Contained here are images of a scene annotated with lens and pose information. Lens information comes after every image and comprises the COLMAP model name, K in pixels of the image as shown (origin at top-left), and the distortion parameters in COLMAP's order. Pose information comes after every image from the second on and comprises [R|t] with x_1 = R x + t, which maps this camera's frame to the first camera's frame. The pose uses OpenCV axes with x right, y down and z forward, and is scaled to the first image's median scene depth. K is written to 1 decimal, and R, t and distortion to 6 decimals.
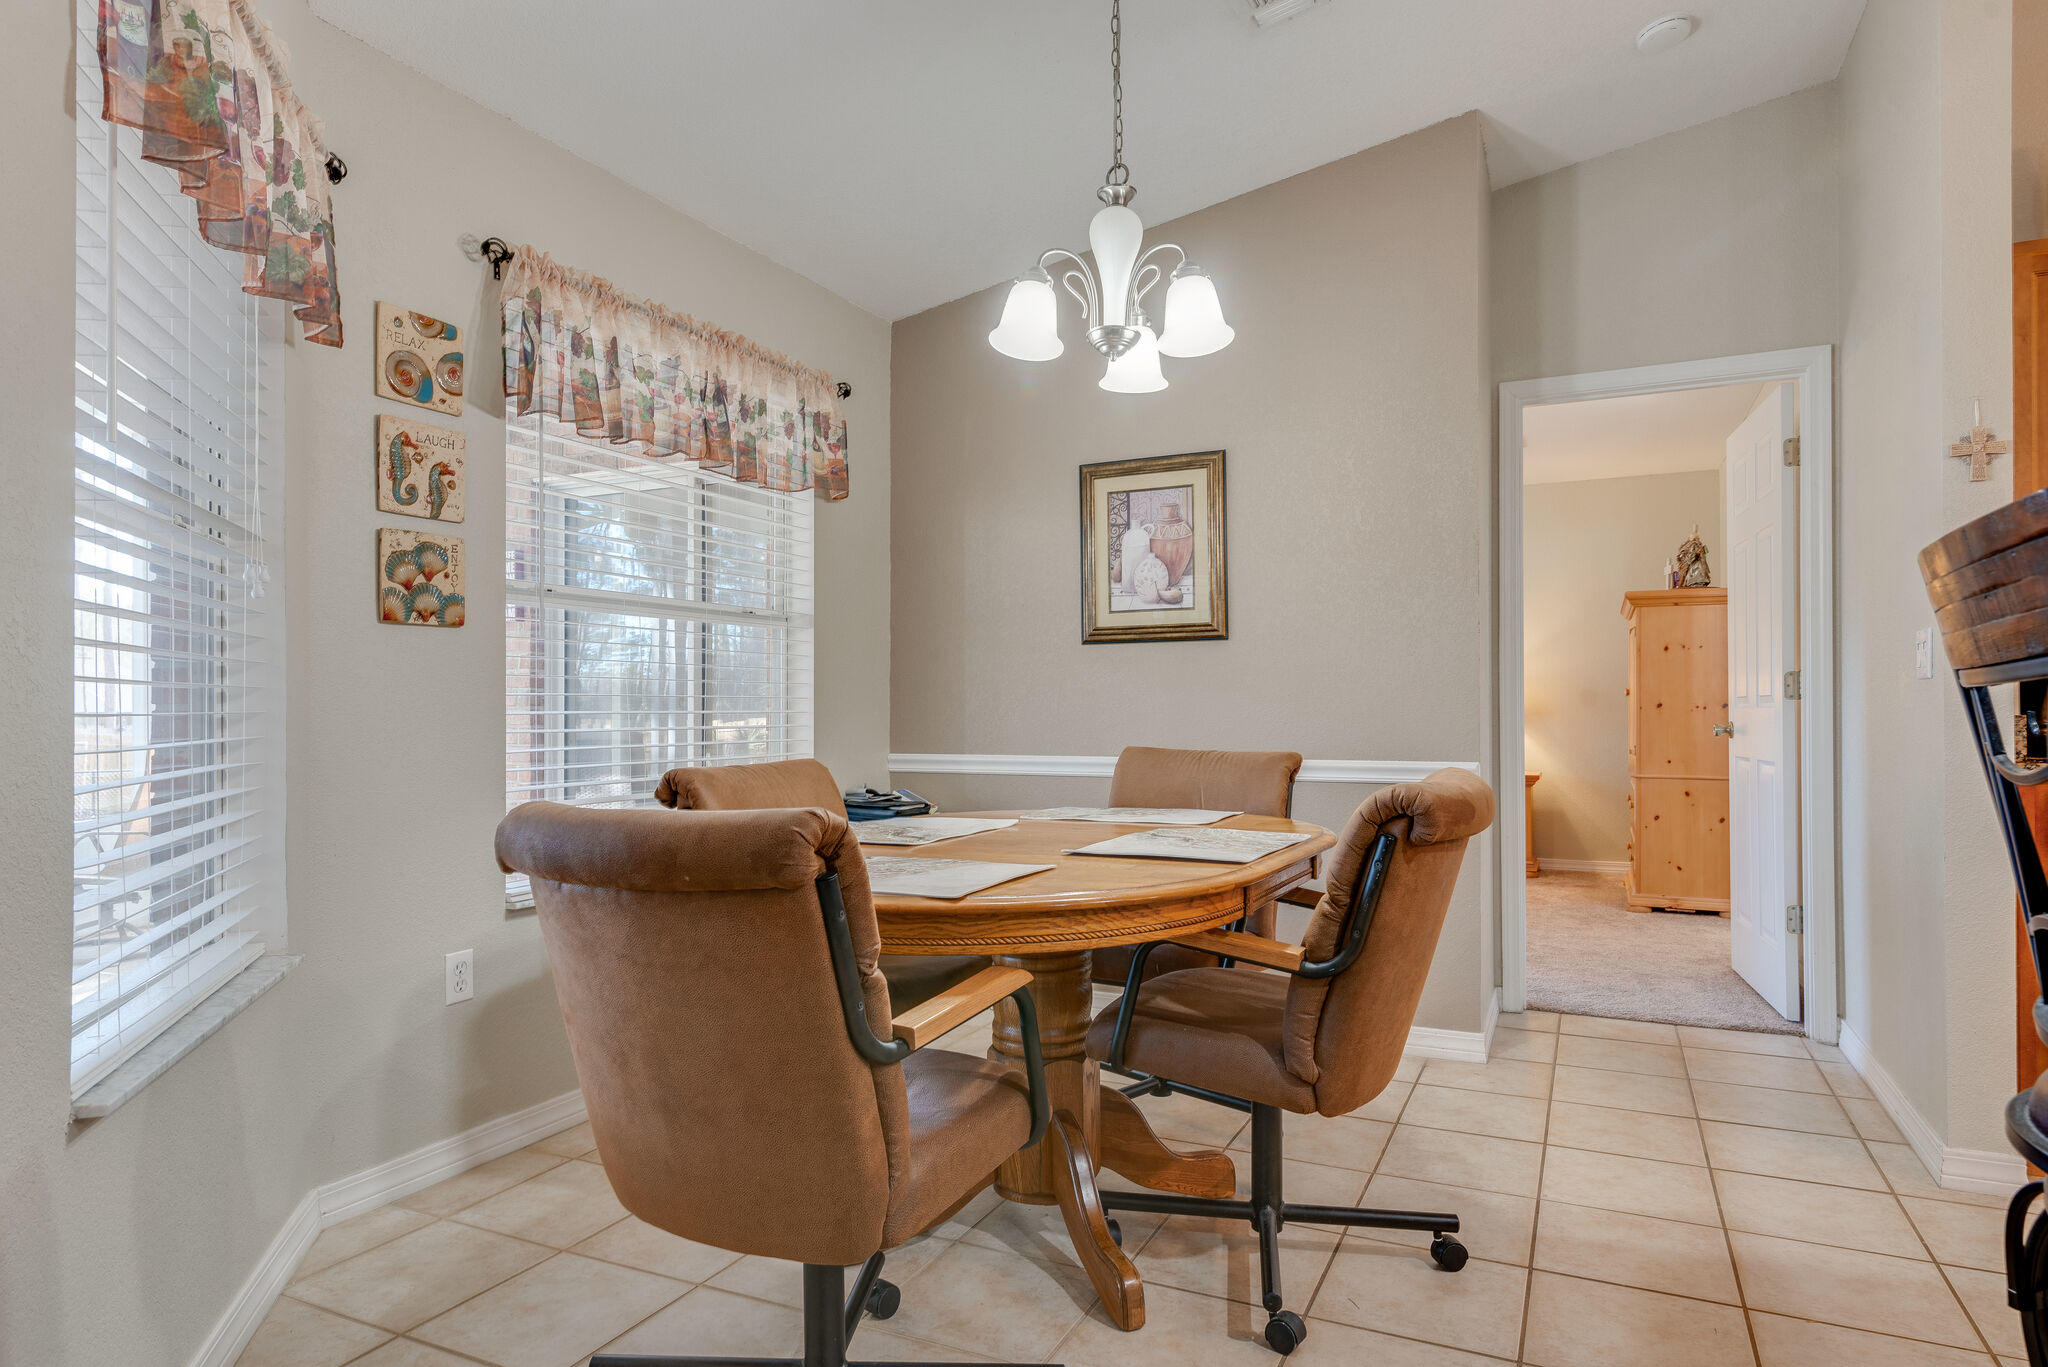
lens RADIAL K [[1158.2, 0, 1052.1], [0, 1158.2, 706.5], [0, 0, 1]] dist [-0.000361, 0.000350]
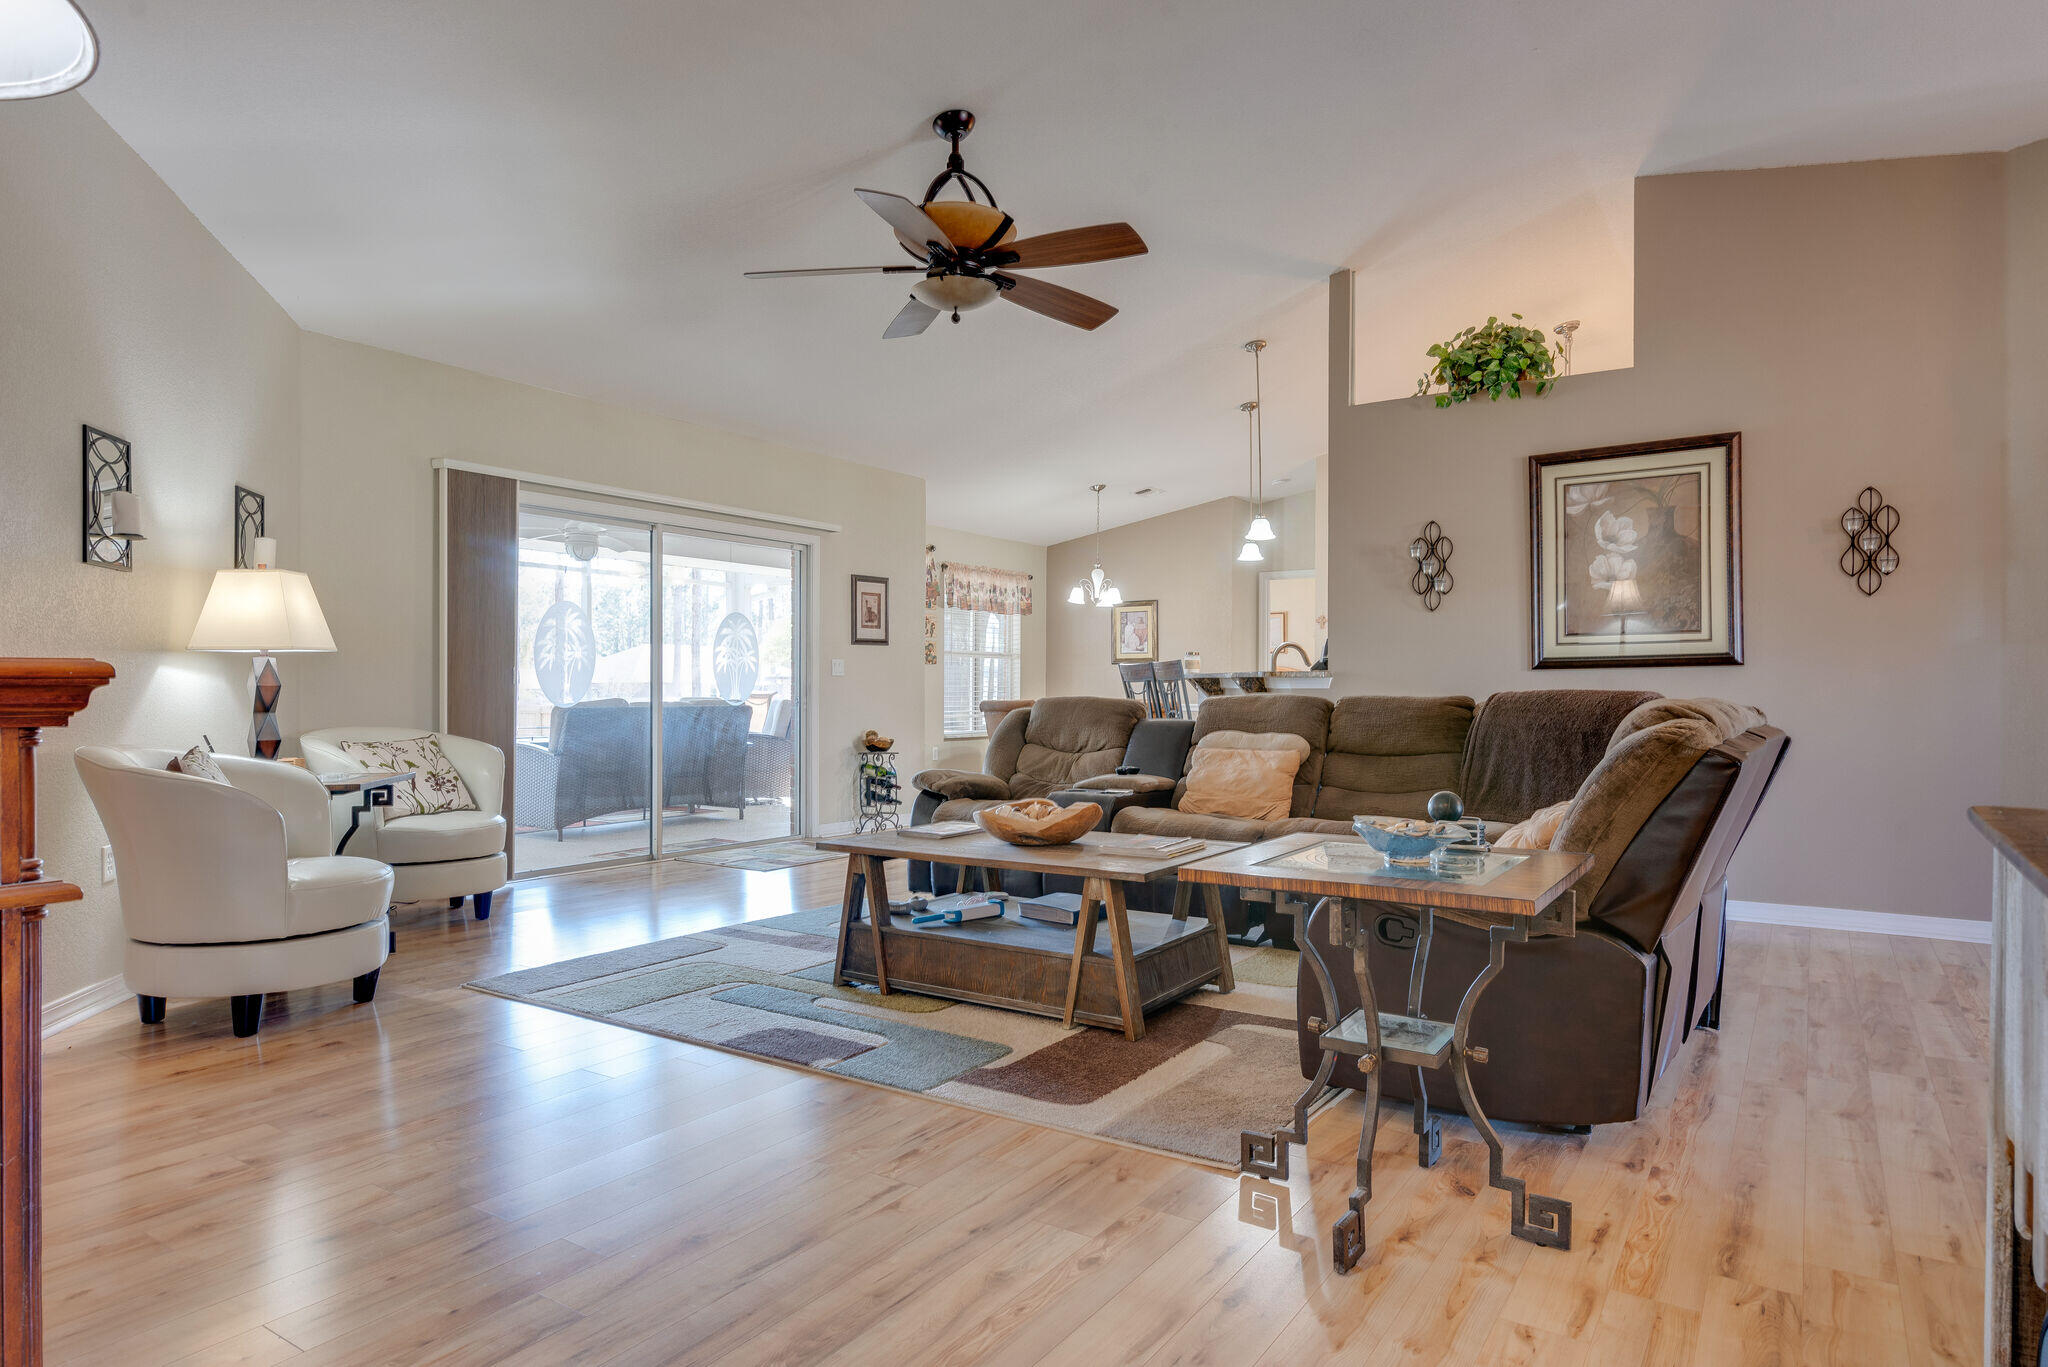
lens RADIAL K [[1158.2, 0, 1022.8], [0, 1158.2, 686.1], [0, 0, 1]] dist [-0.000361, 0.000350]
pose [[0.986388, 0.006754, -0.164298, 0.318898], [-0.007093, 0.999974, -0.001481, 0.007935], [0.164283, 0.002626, 0.986410, -2.126614]]
